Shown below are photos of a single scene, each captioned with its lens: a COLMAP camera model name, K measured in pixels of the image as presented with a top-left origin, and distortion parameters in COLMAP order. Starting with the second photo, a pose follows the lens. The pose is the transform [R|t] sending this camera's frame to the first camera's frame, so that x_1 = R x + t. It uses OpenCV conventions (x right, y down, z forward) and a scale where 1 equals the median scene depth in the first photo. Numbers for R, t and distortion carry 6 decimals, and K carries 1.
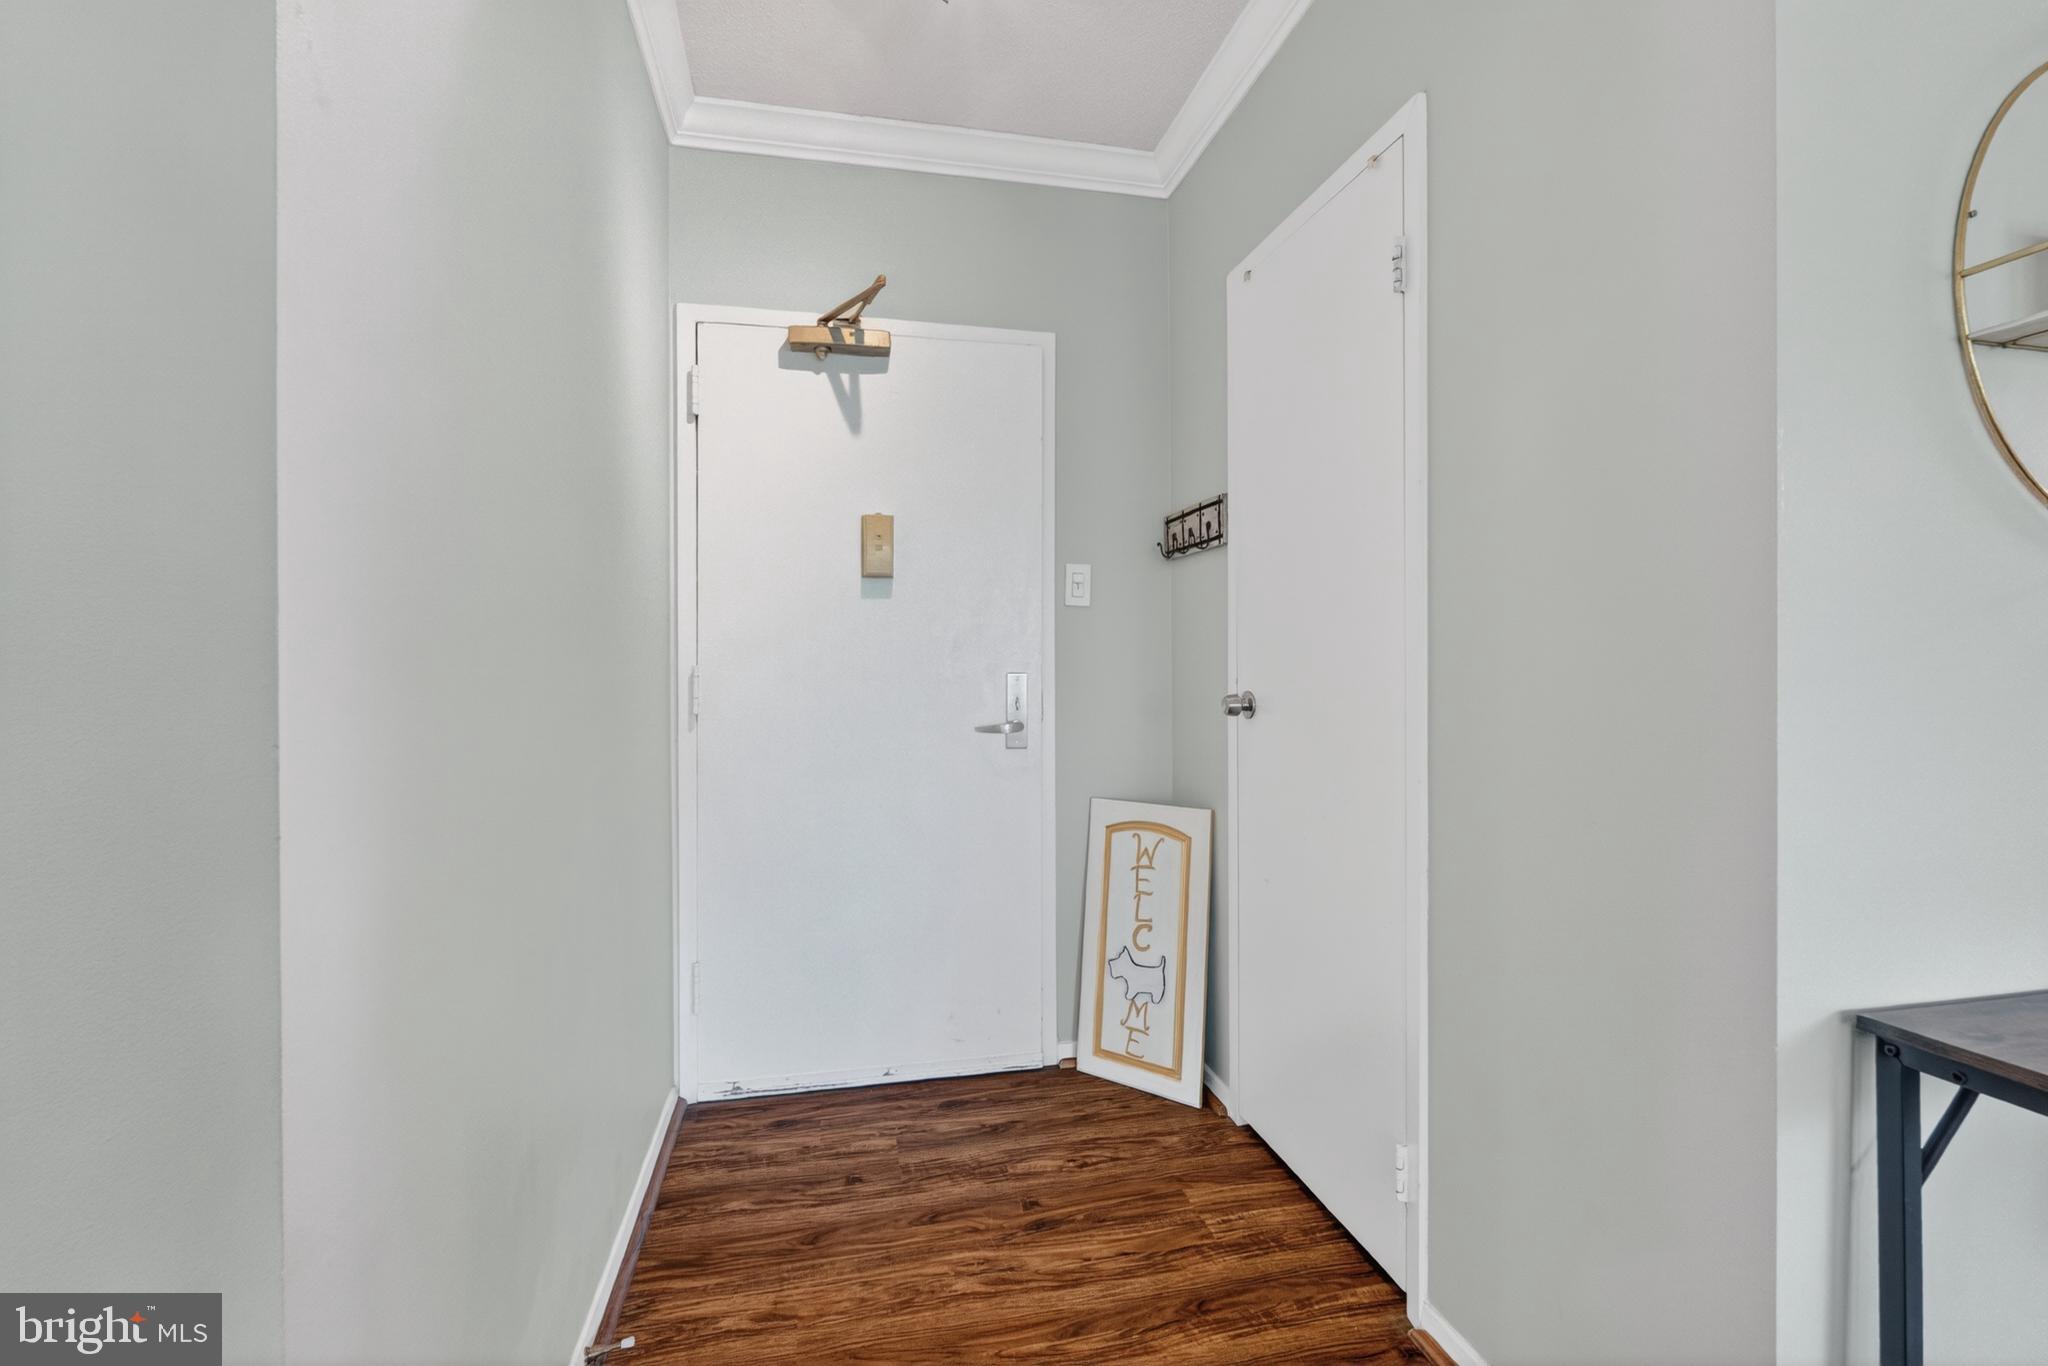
lens RADIAL K [[907.4, 0, 1026.8], [0, 907.4, 668.0], [0, 0, 1]] dist [-0.004959, 0.000834]
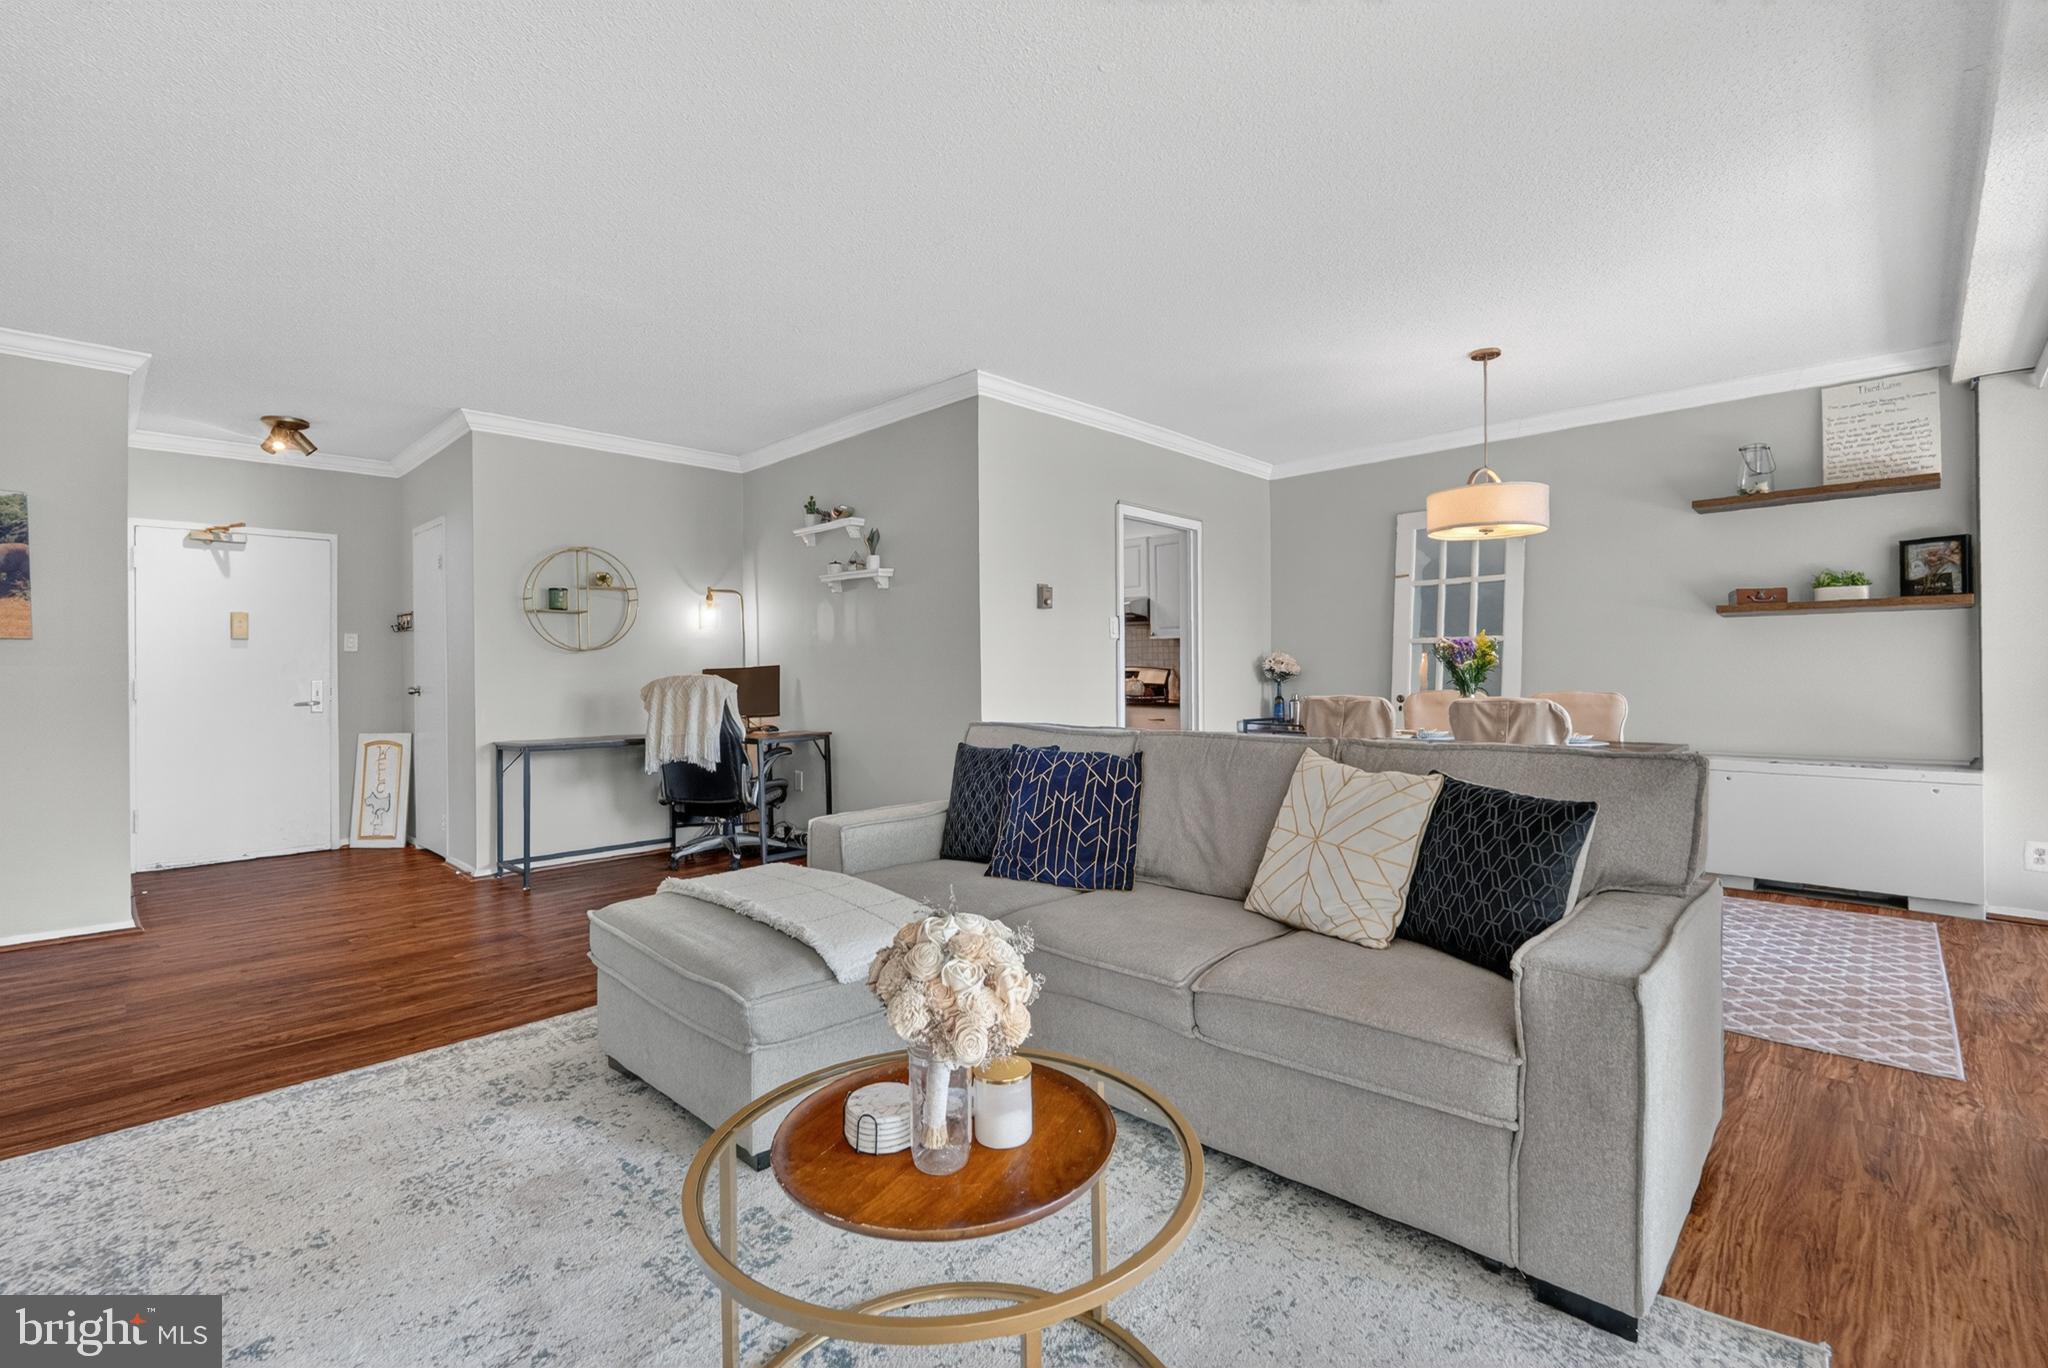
lens RADIAL K [[907.4, 0, 1027.4], [0, 907.4, 666.0], [0, 0, 1]] dist [-0.004959, 0.000834]
pose [[0.834533, -0.003405, 0.550948, 0.242298], [0.010209, 0.999905, -0.009284, 0.009310], [-0.550864, 0.013372, 0.834488, -2.037095]]
